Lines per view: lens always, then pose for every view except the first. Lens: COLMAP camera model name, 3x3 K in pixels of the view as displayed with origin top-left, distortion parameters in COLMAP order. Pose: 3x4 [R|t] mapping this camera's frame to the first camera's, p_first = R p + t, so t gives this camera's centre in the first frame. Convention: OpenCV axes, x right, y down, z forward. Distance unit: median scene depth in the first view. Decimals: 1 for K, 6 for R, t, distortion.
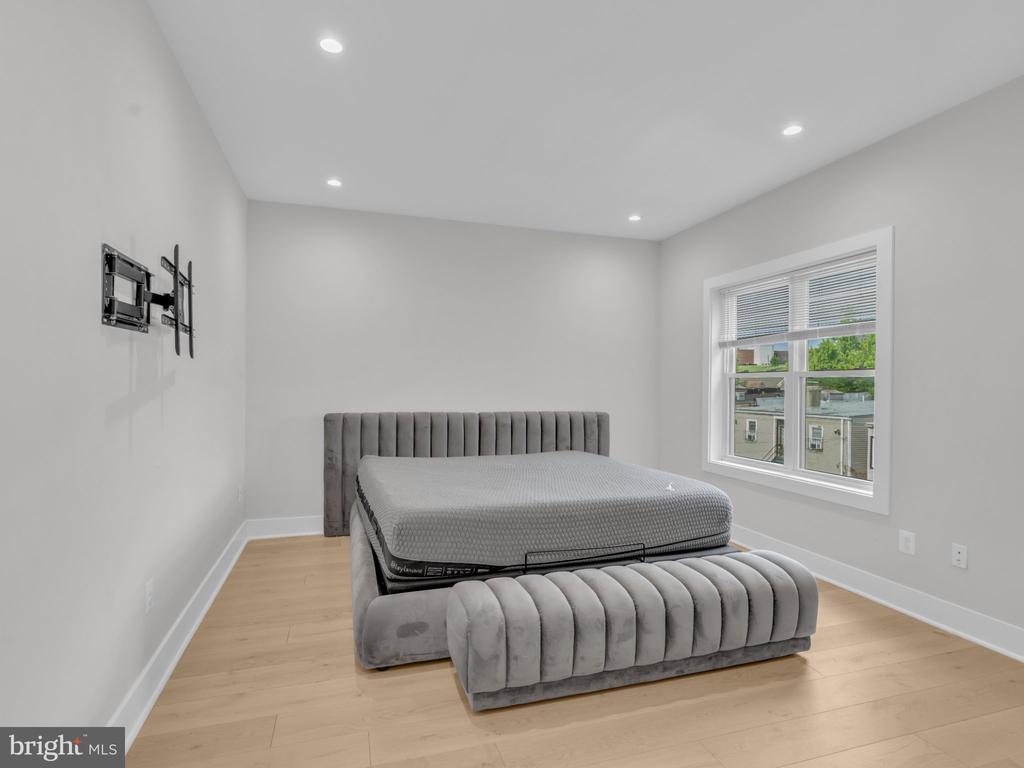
lens RADIAL K [[527.9, 0, 503.1], [0, 527.9, 375.1], [0, 0, 1]] dist [-0.006032, 0.000607]
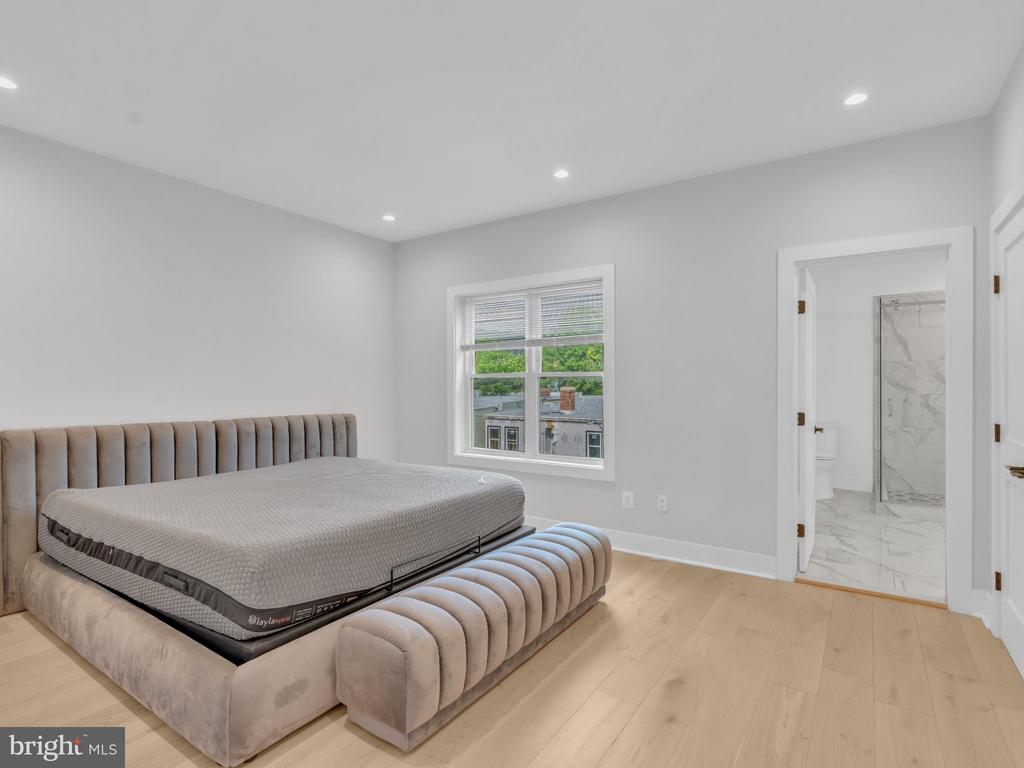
lens RADIAL K [[527.9, 0, 503.1], [0, 527.9, 375.1], [0, 0, 1]] dist [-0.006032, 0.000607]
pose [[0.784894, 0.003172, 0.619621, -0.248475], [-0.003508, 0.999994, -0.000676, -0.000236], [-0.619620, -0.001643, 0.784900, 0.103760]]
